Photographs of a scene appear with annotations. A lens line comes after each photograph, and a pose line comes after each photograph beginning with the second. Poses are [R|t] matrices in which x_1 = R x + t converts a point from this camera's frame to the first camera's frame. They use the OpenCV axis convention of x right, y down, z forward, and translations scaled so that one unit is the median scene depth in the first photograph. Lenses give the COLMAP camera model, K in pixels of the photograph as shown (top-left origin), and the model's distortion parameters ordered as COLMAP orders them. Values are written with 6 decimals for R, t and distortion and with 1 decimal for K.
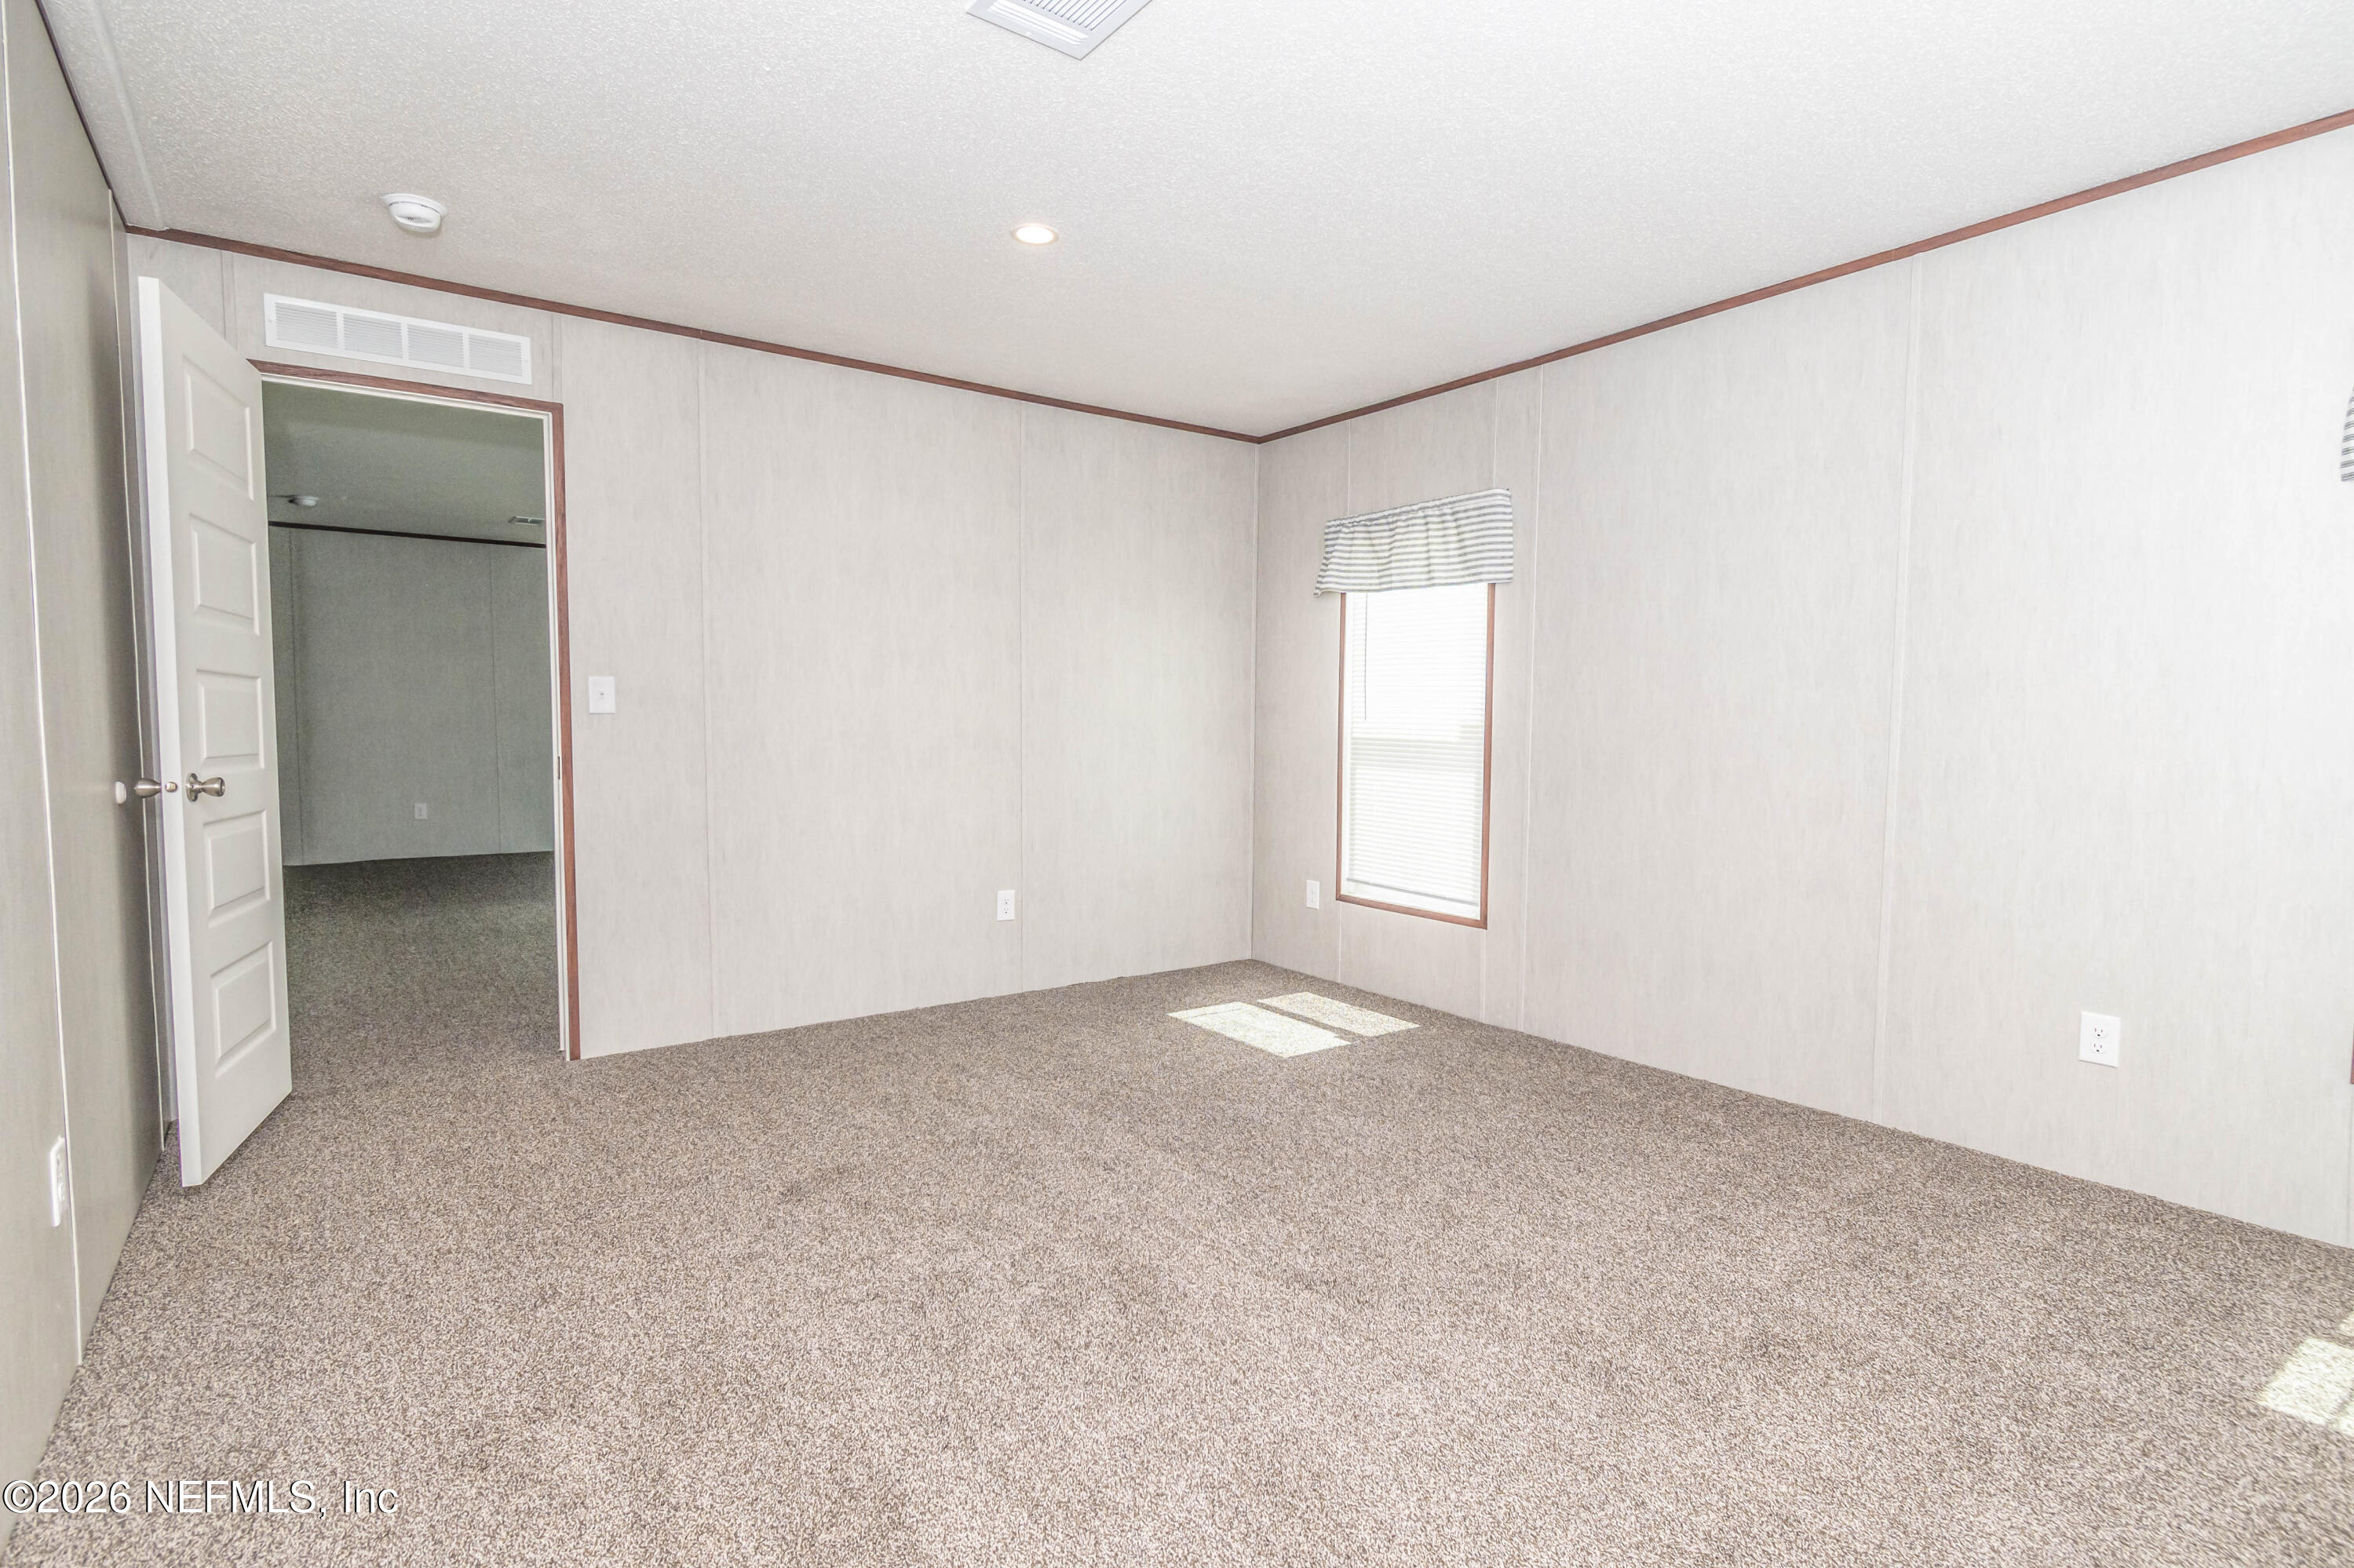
lens RADIAL K [[1162.7, 0, 1173.6], [0, 1162.7, 777.6], [0, 0, 1]] dist [-0.000843, -0.002008]
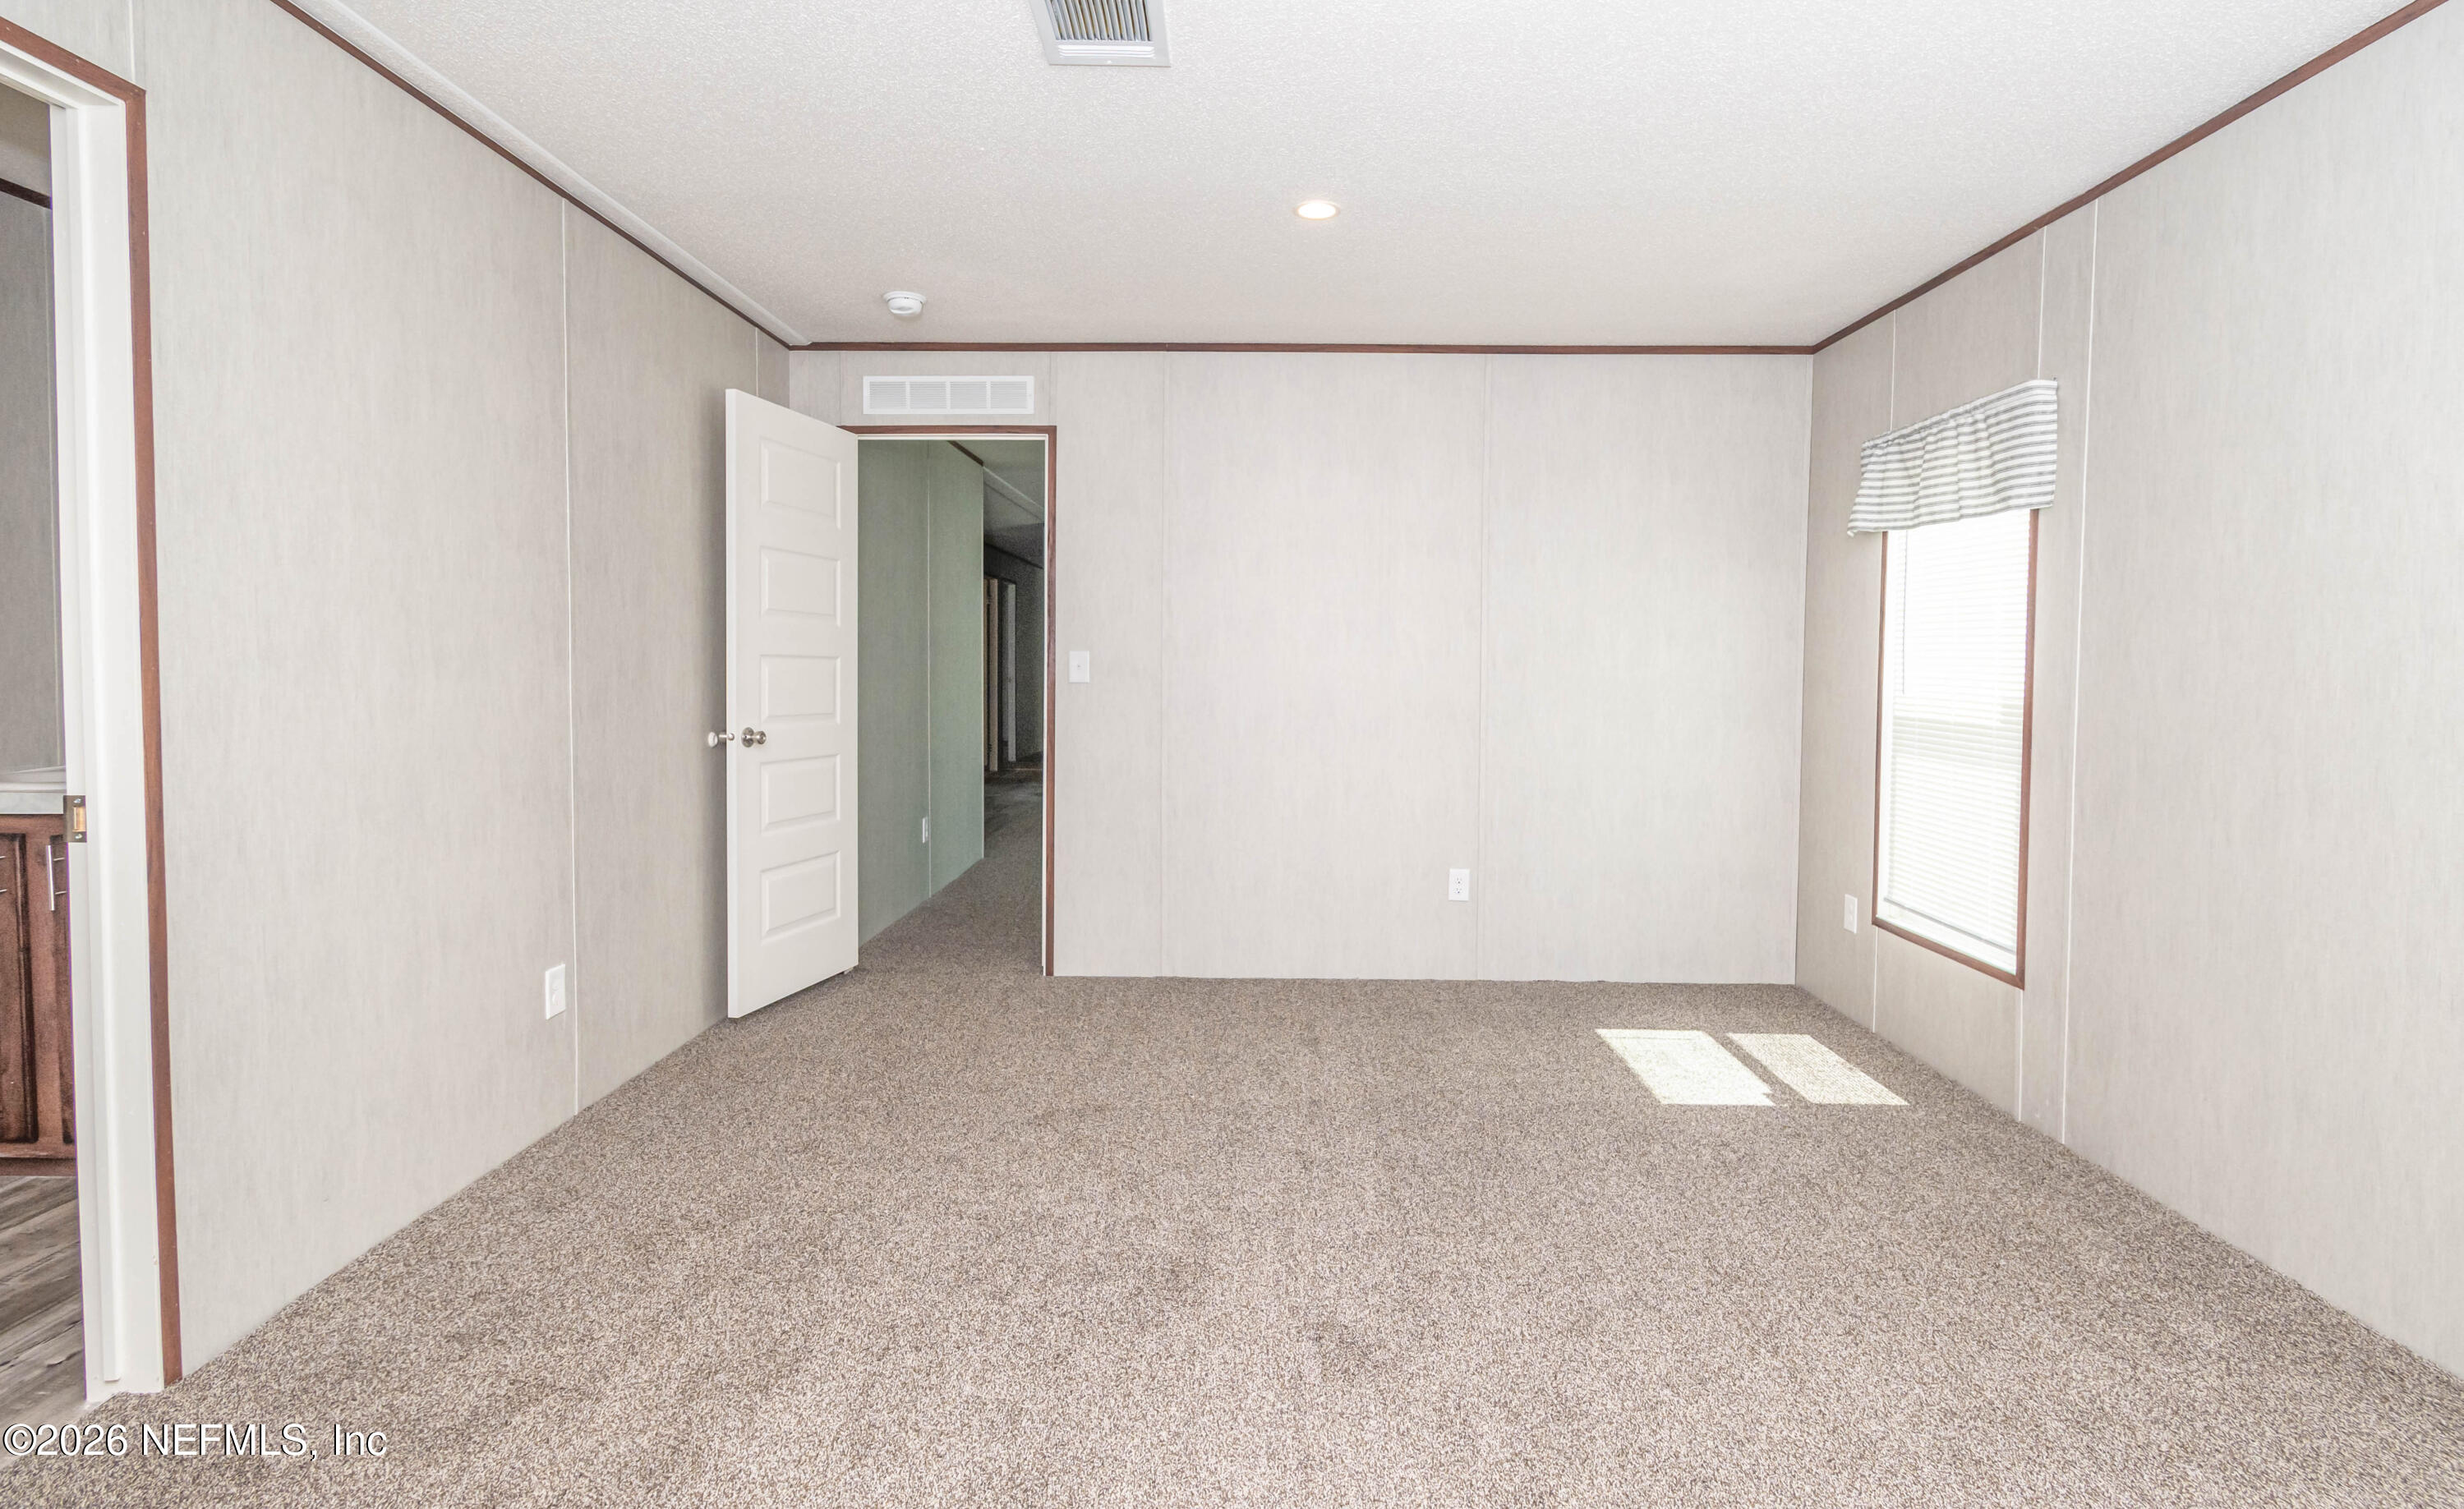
lens RADIAL K [[1221.3, 0, 1245.4], [0, 1221.3, 685.5], [0, 0, 1]] dist [0.002720, 0.000535]
pose [[0.800203, 0.008778, -0.599665, 0.360175], [-0.032527, 0.999056, -0.028780, -0.021037], [0.598846, 0.042535, 0.799734, 0.107170]]
